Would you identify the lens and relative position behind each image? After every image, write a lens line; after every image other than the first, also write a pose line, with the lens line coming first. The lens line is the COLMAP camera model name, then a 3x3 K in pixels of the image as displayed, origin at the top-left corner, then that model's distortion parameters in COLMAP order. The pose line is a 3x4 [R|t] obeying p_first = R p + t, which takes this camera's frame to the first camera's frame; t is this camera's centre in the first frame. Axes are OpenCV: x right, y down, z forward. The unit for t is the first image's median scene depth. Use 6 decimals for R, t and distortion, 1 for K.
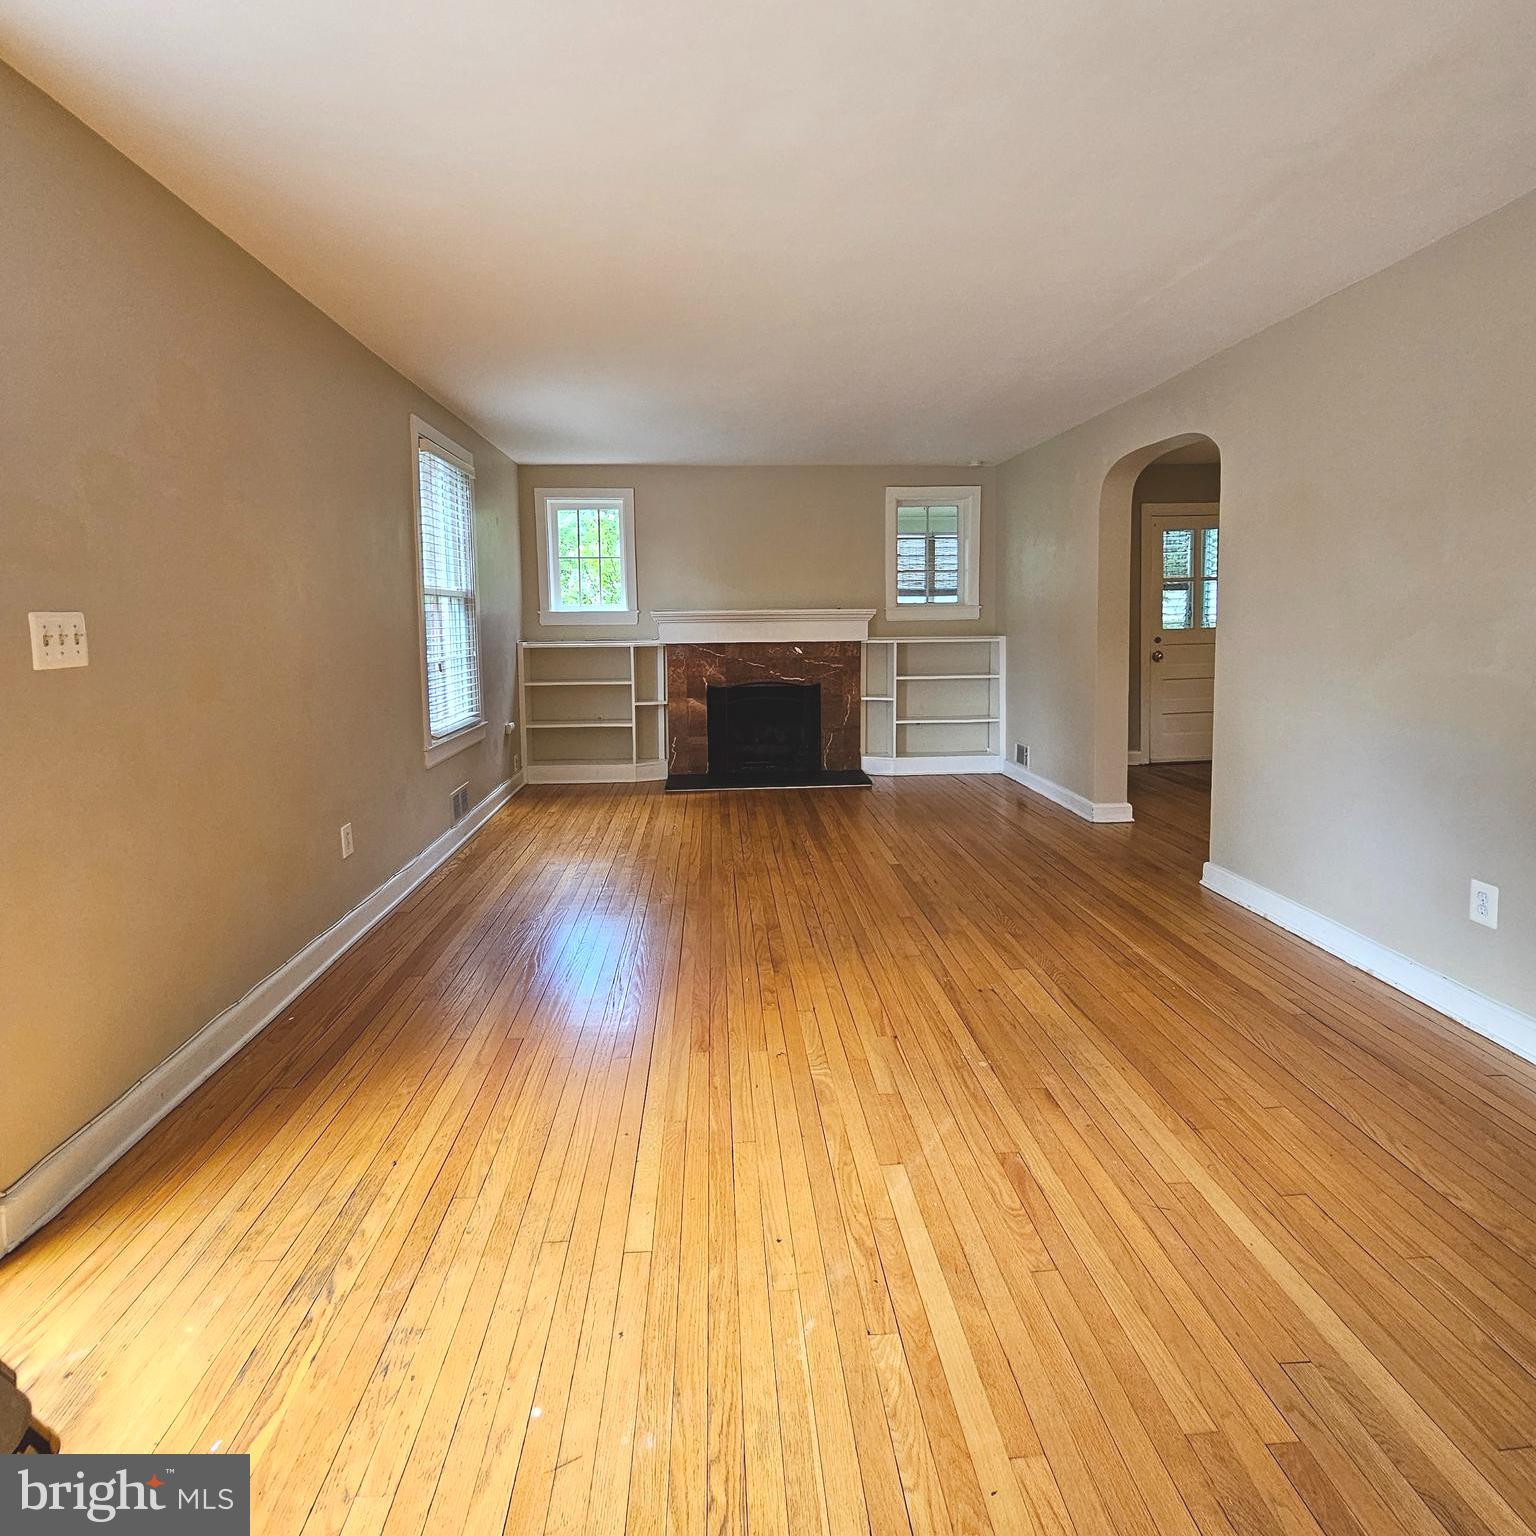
lens RADIAL K [[843.9, 0, 757.3], [0, 843.9, 754.8], [0, 0, 1]] dist [-0.003120, -0.000729]
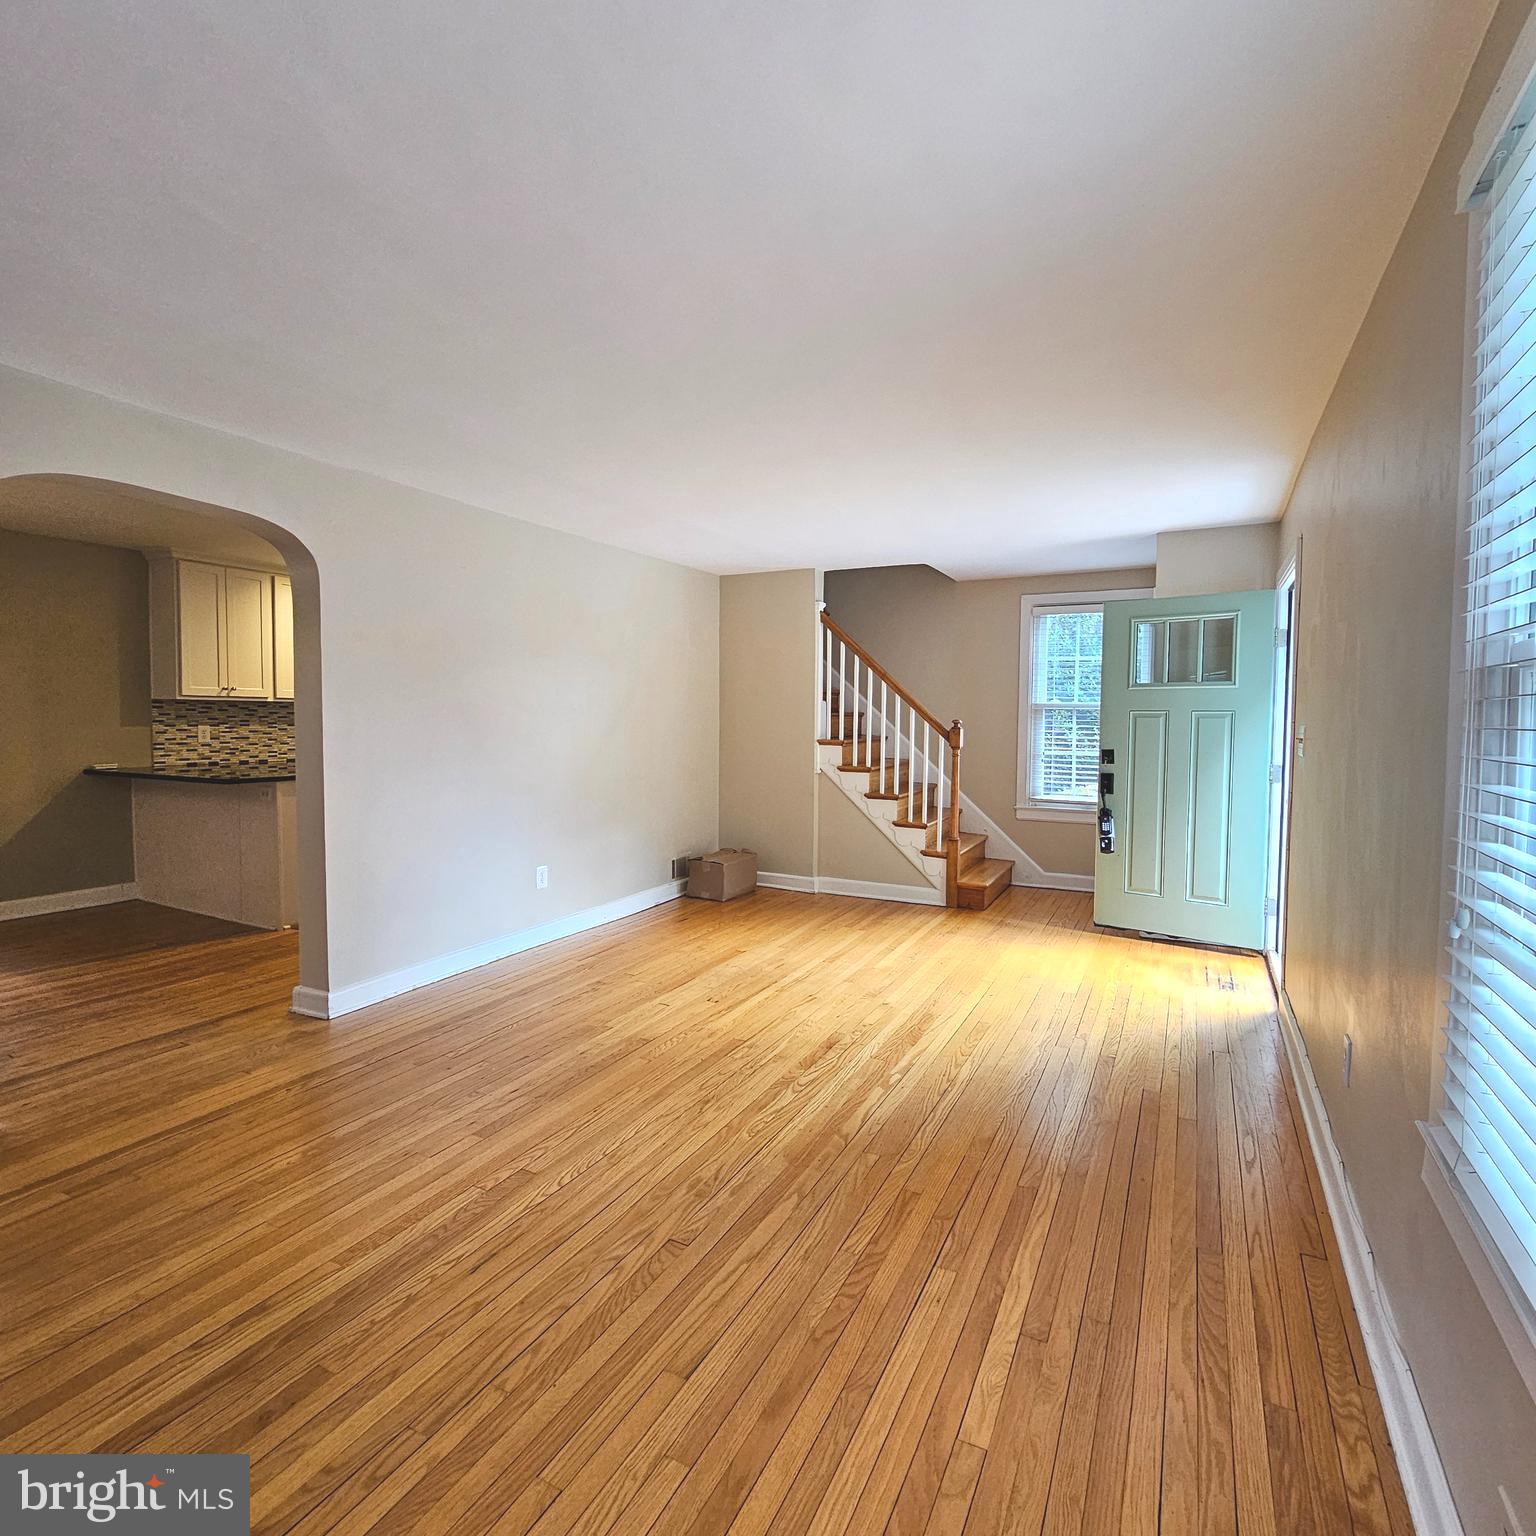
lens RADIAL K [[843.9, 0, 757.3], [0, 843.9, 754.8], [0, 0, 1]] dist [-0.003120, -0.000729]
pose [[-0.866973, -0.013285, 0.498178, -0.556526], [0.083682, 0.981570, 0.171806, -0.407628], [-0.491279, 0.190640, -0.849883, 2.420331]]
